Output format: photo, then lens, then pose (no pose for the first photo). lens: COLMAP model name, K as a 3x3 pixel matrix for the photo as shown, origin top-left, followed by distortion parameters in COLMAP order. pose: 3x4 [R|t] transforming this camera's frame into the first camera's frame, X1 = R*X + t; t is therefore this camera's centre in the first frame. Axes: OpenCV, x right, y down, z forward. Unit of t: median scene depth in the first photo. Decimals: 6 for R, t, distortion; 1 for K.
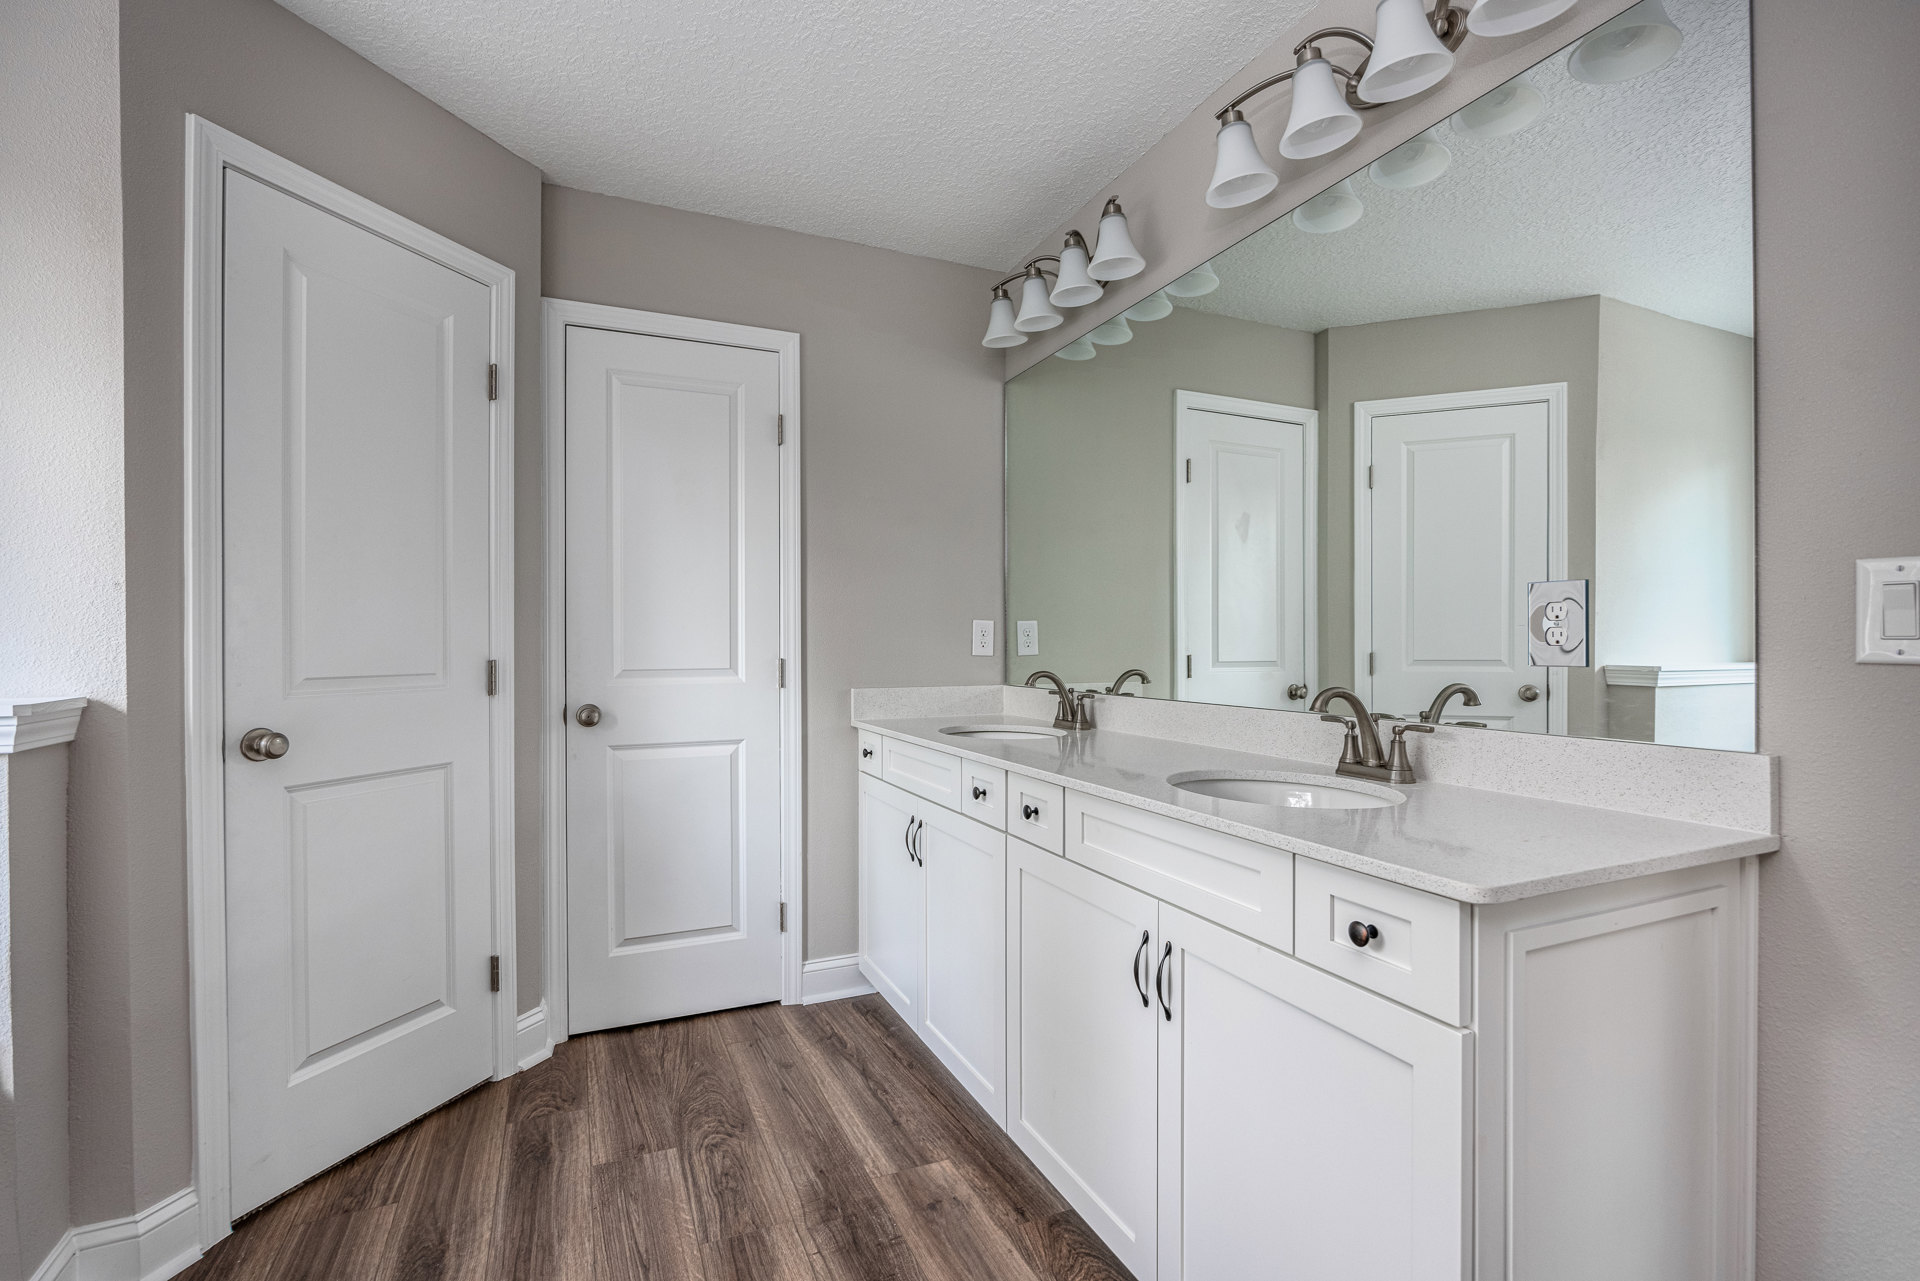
lens RADIAL K [[873.9, 0, 962.9], [0, 873.9, 641.1], [0, 0, 1]] dist [-0.011354, -0.000291]
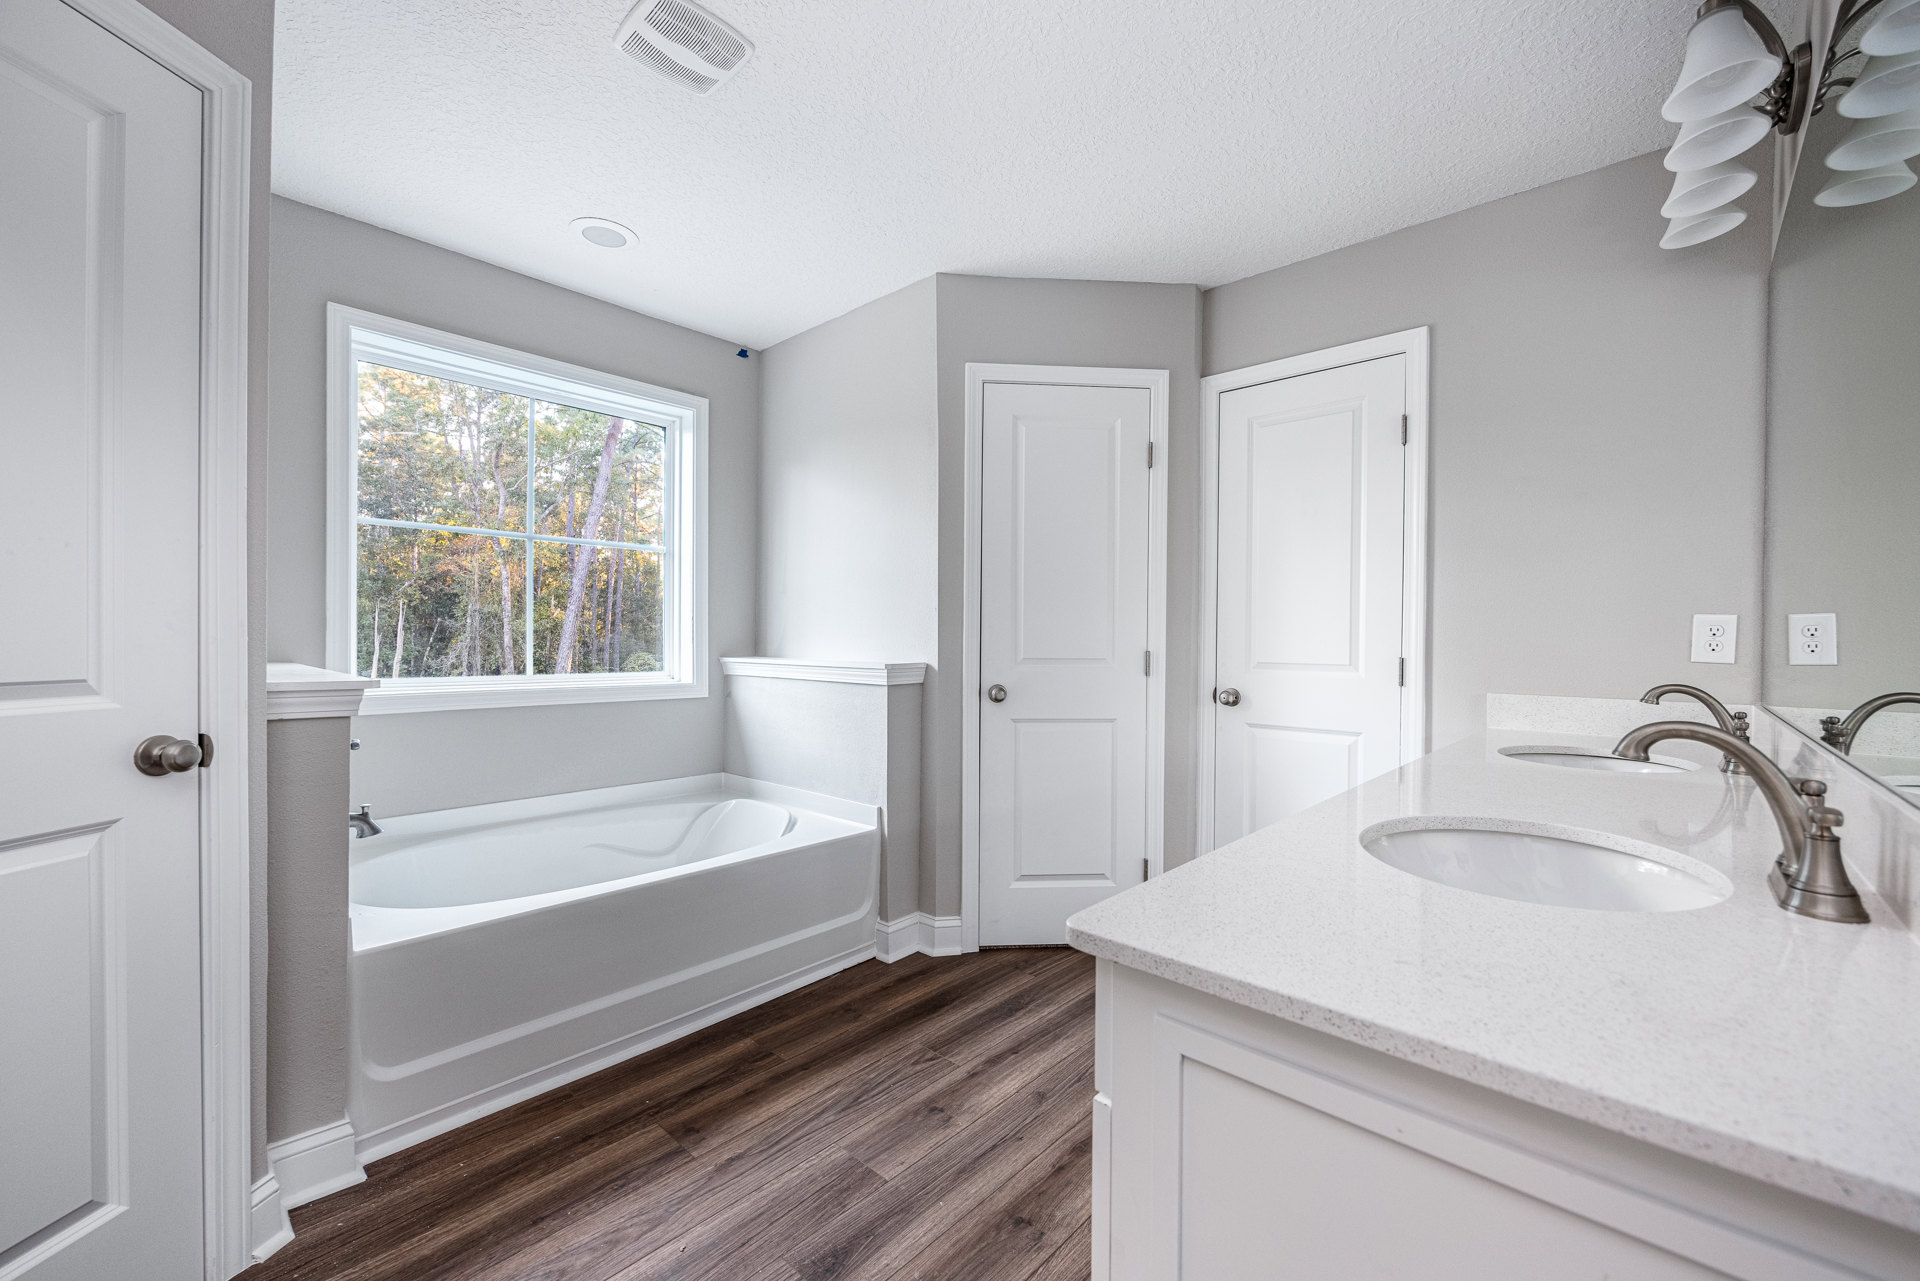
lens RADIAL K [[765.7, 0, 961.0], [0, 765.7, 640.0], [0, 0, 1]] dist [-0.013072, 0.000086]
pose [[0.392266, 0.010105, -0.919796, 0.515498], [-0.007179, 0.999943, 0.007924, -0.004223], [0.919824, 0.003495, 0.392316, 0.242078]]
